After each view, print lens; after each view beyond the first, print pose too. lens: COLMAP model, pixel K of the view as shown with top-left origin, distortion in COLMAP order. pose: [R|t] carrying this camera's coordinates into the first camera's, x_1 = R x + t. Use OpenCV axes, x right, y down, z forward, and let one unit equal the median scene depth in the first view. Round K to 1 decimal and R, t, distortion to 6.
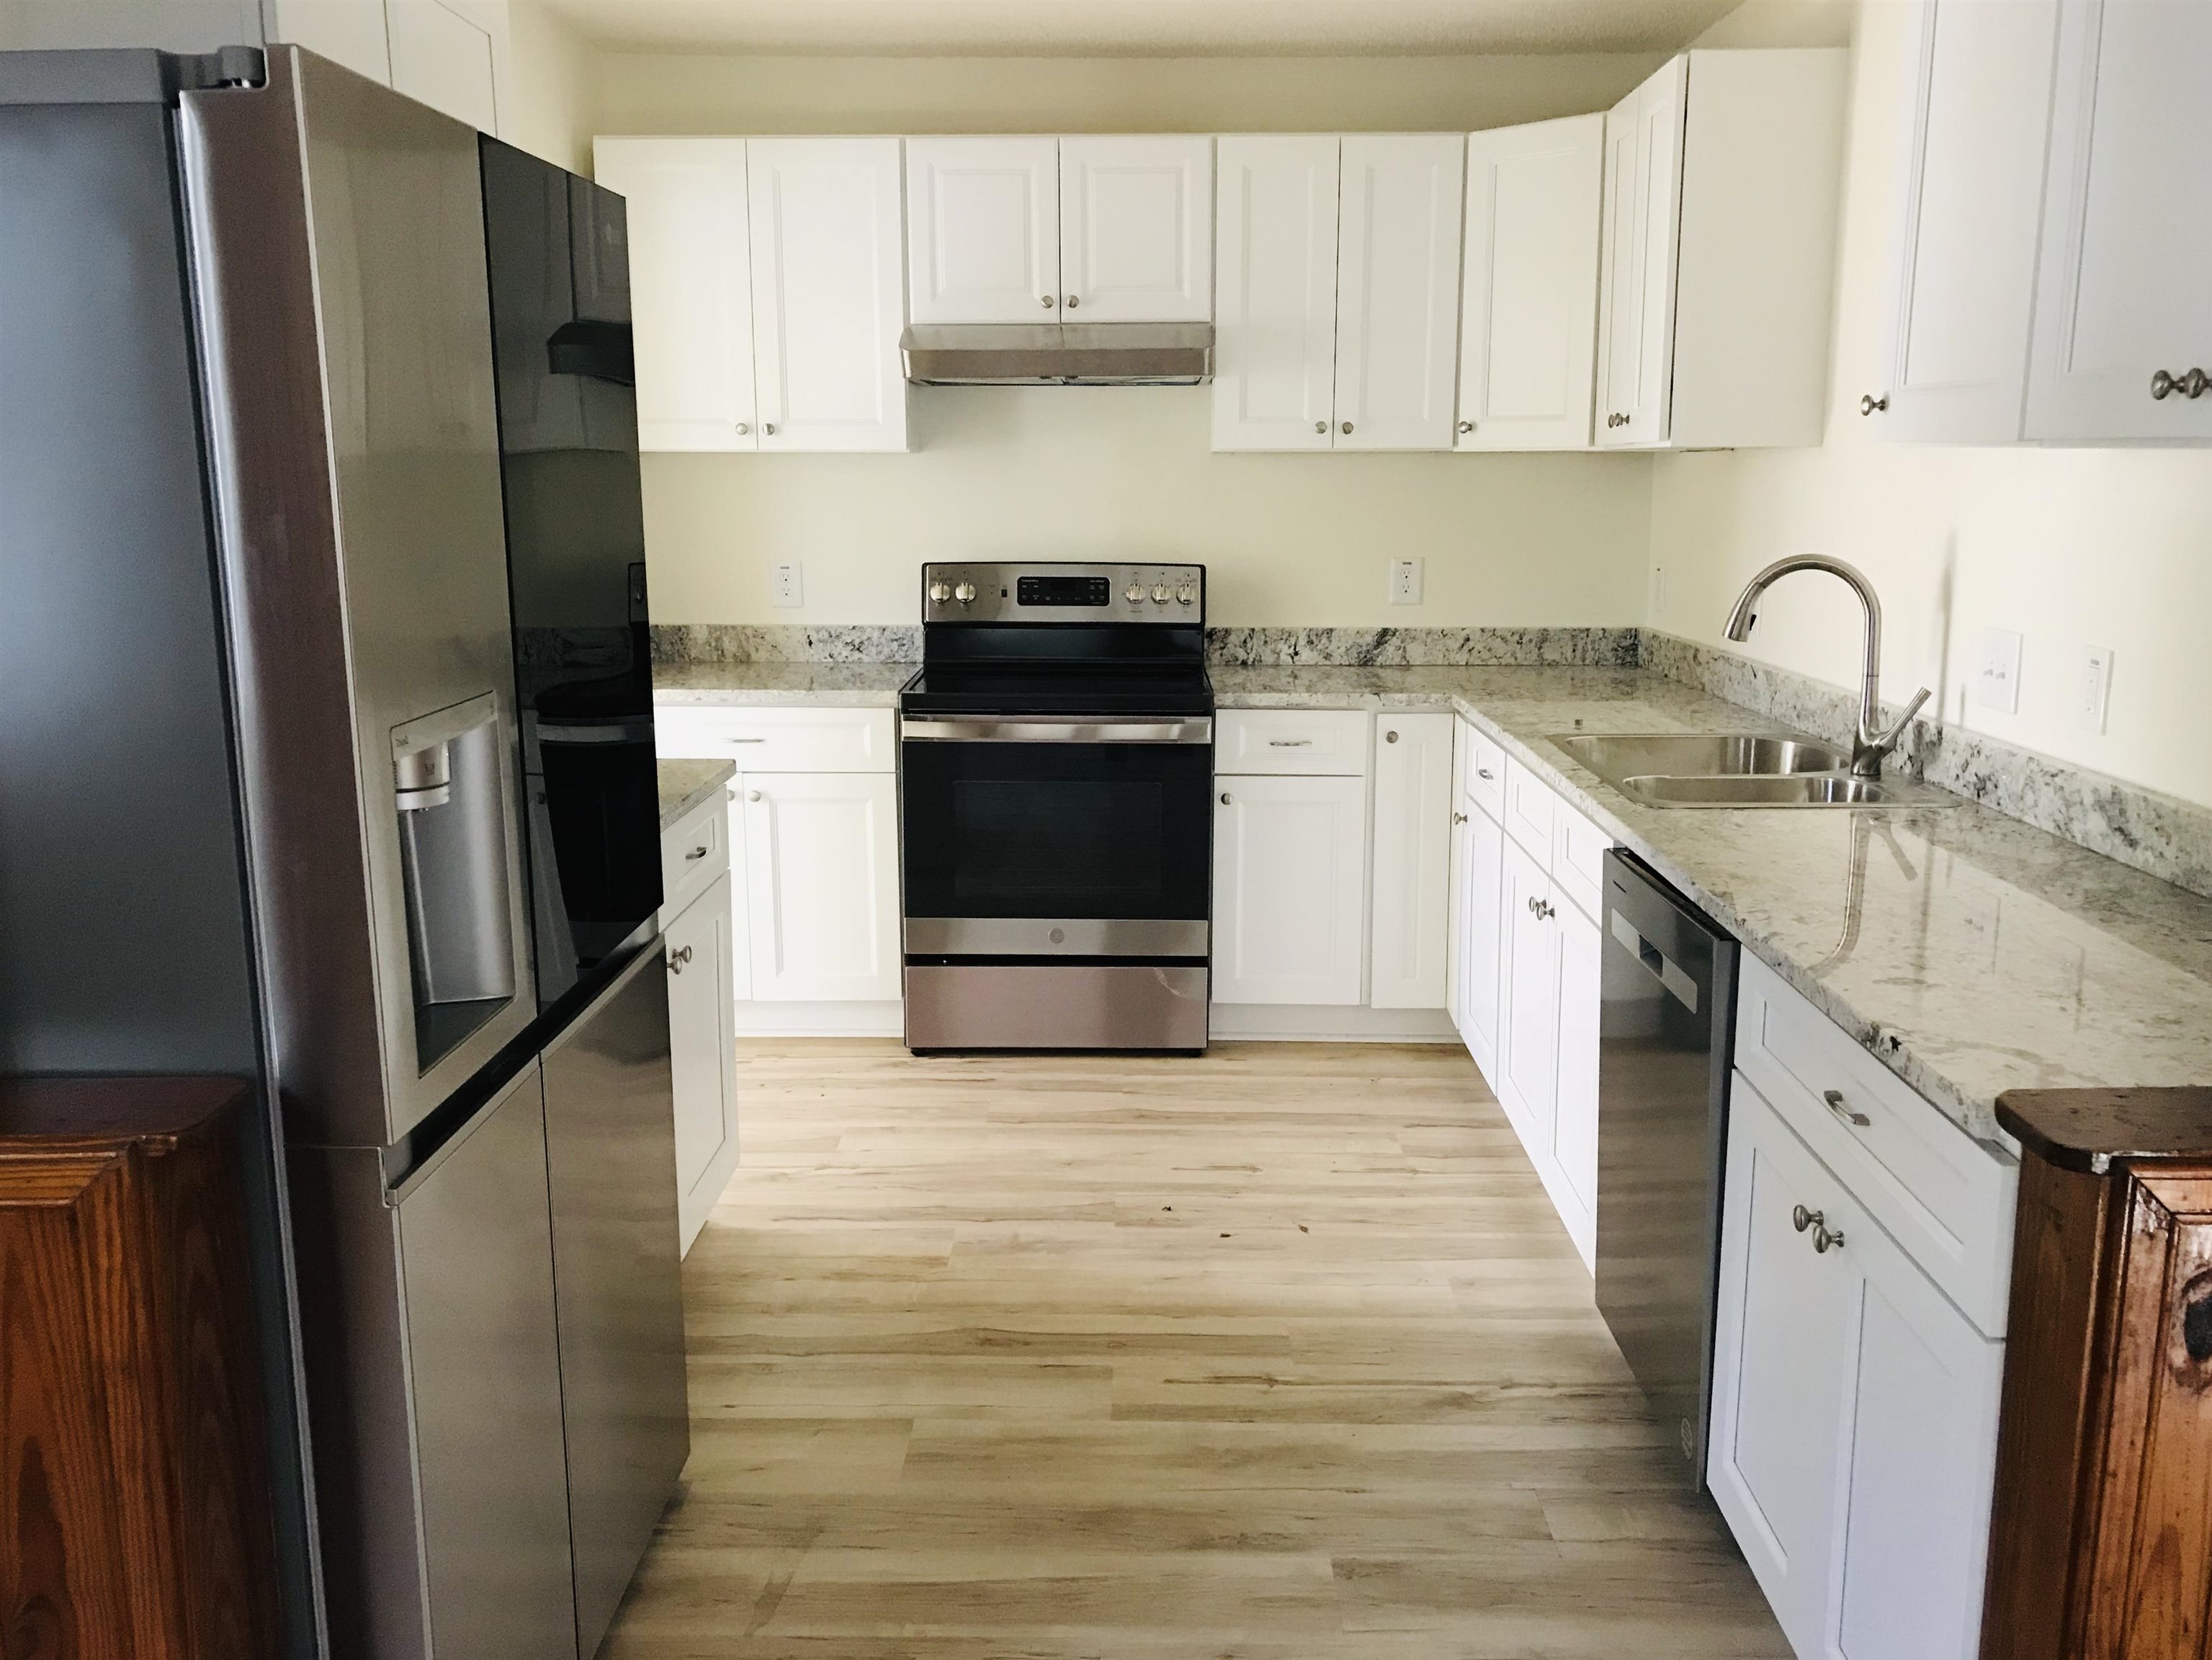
lens RADIAL K [[1819.1, 0, 1116.6], [0, 1819.1, 813.4], [0, 0, 1]] dist [0.010468, -0.002666]
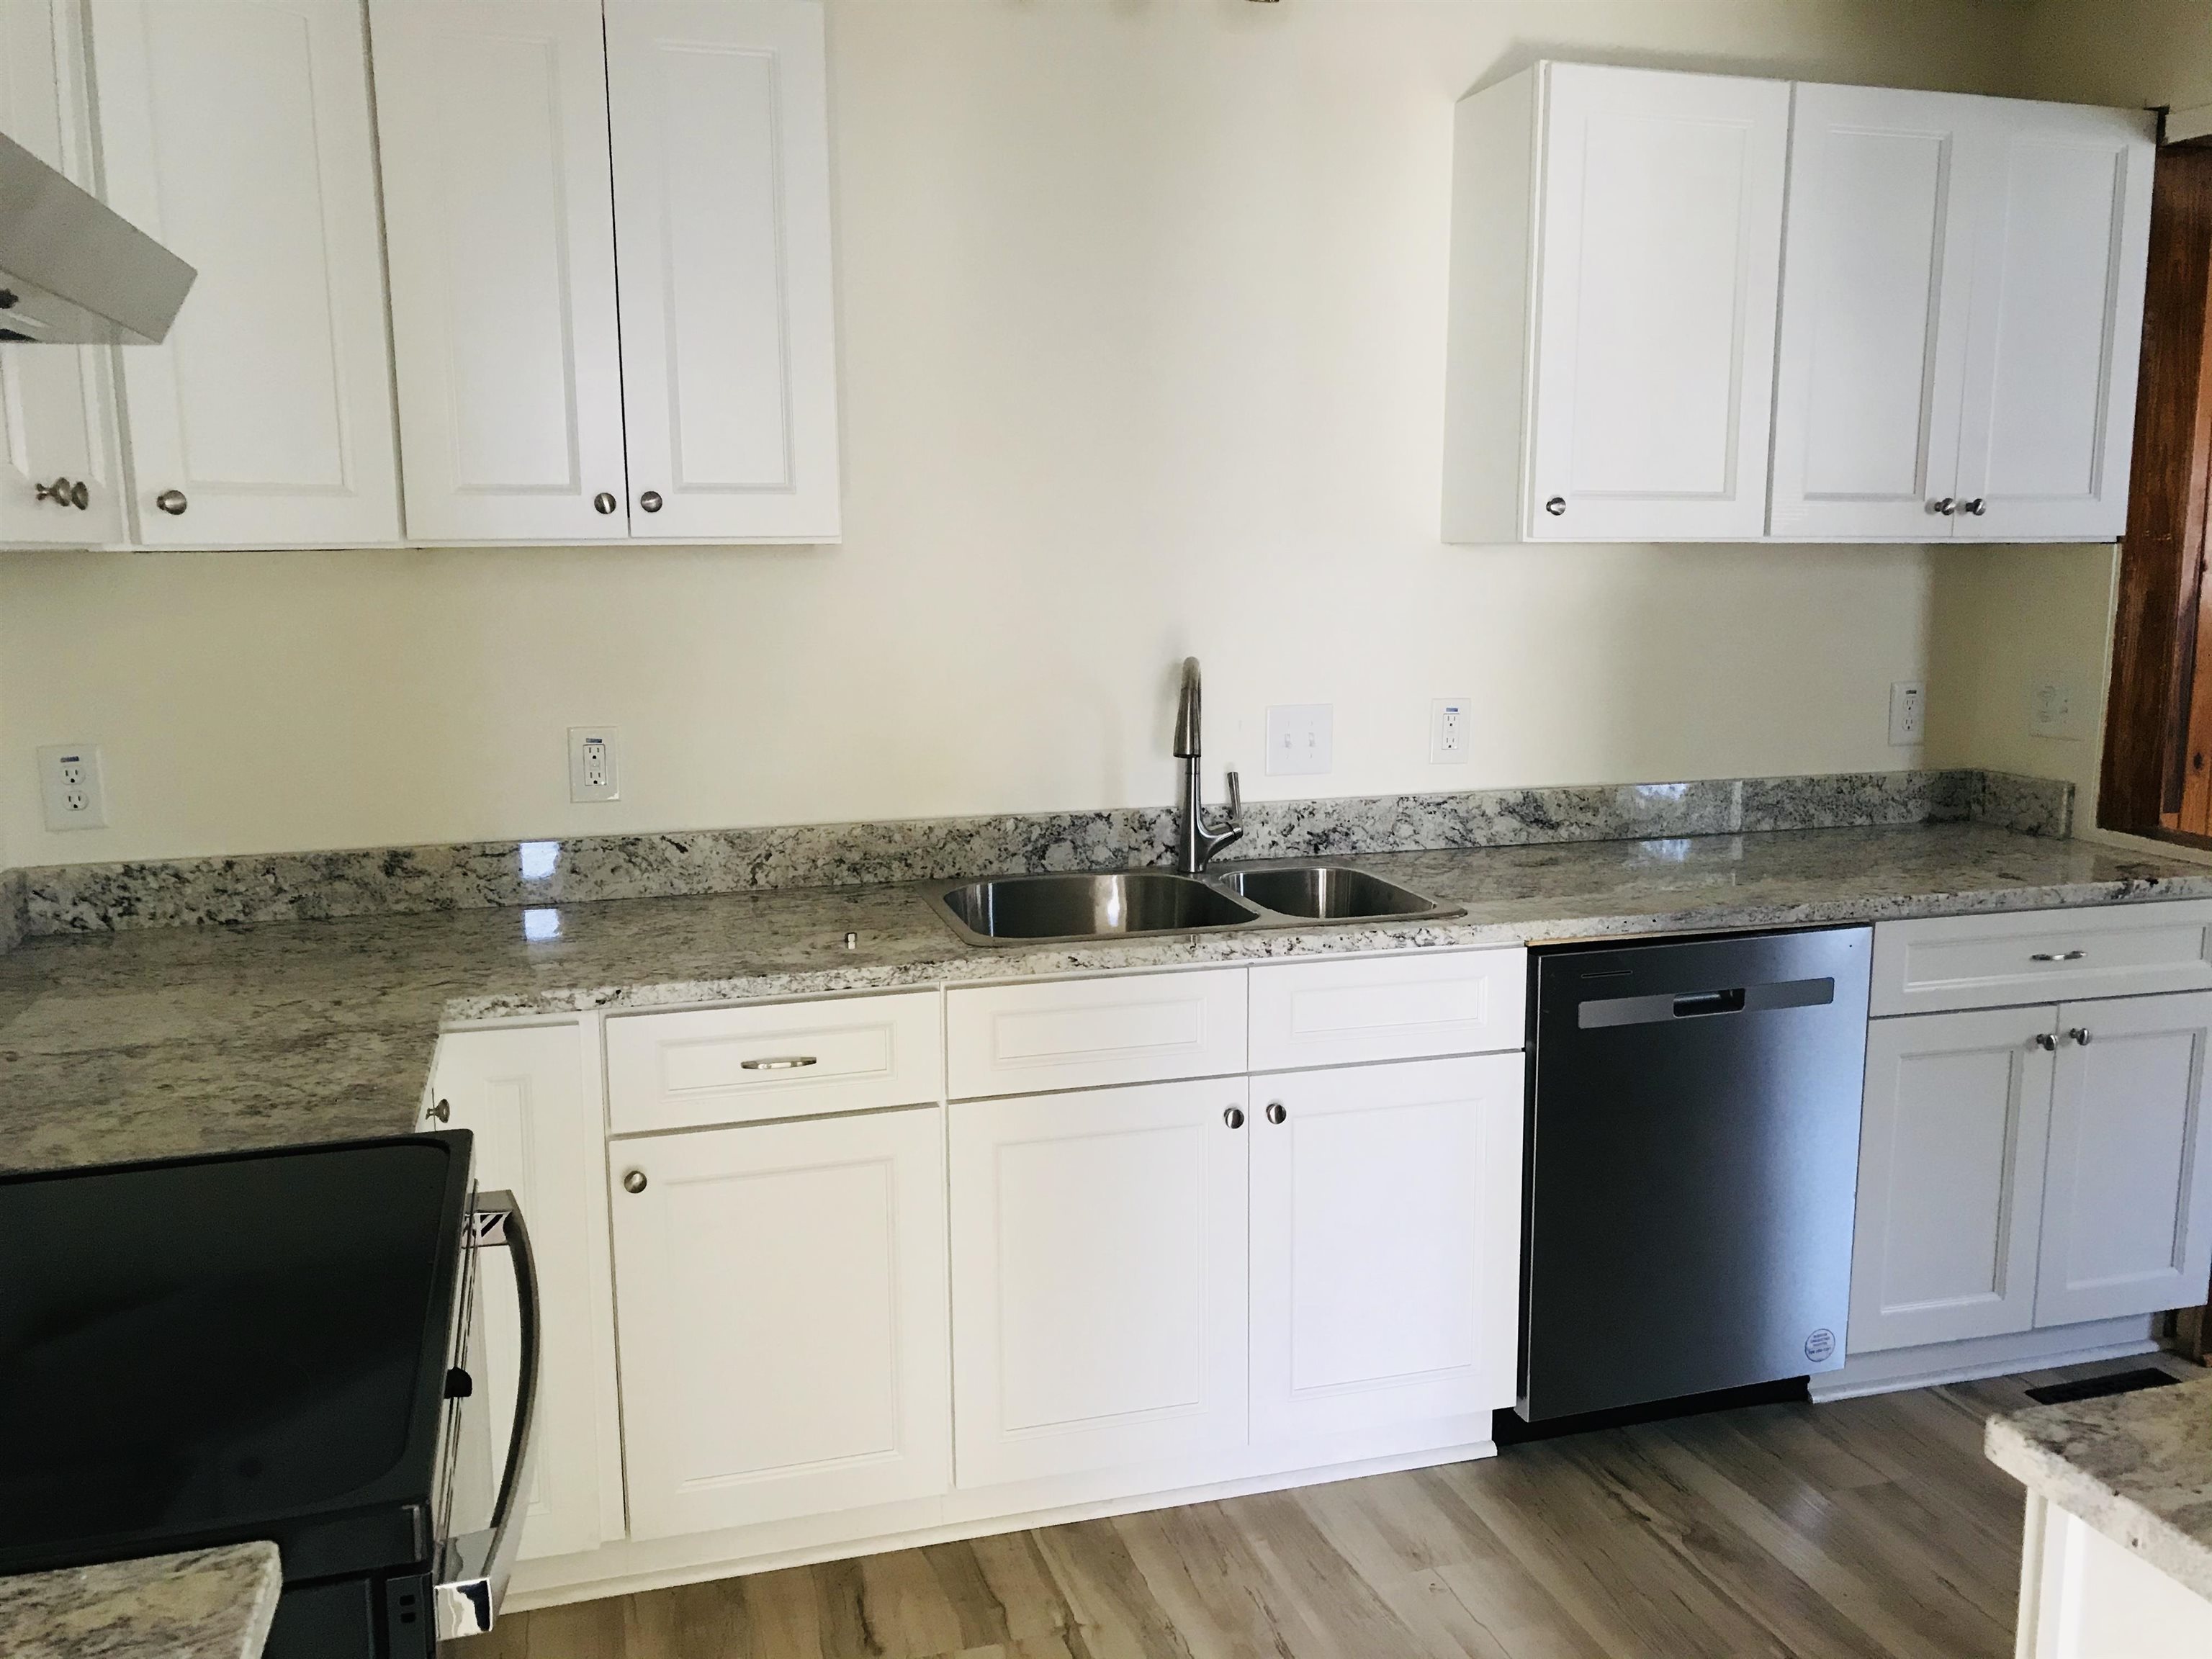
lens RADIAL K [[1818.9, 0, 1116.6], [0, 1818.9, 812.9], [0, 0, 1]] dist [0.010468, -0.002666]
pose [[-0.301229, -0.143746, 0.942655, -0.507830], [0.182218, 0.961677, 0.204875, -0.264539], [-0.935980, 0.233483, -0.263492, 1.308675]]
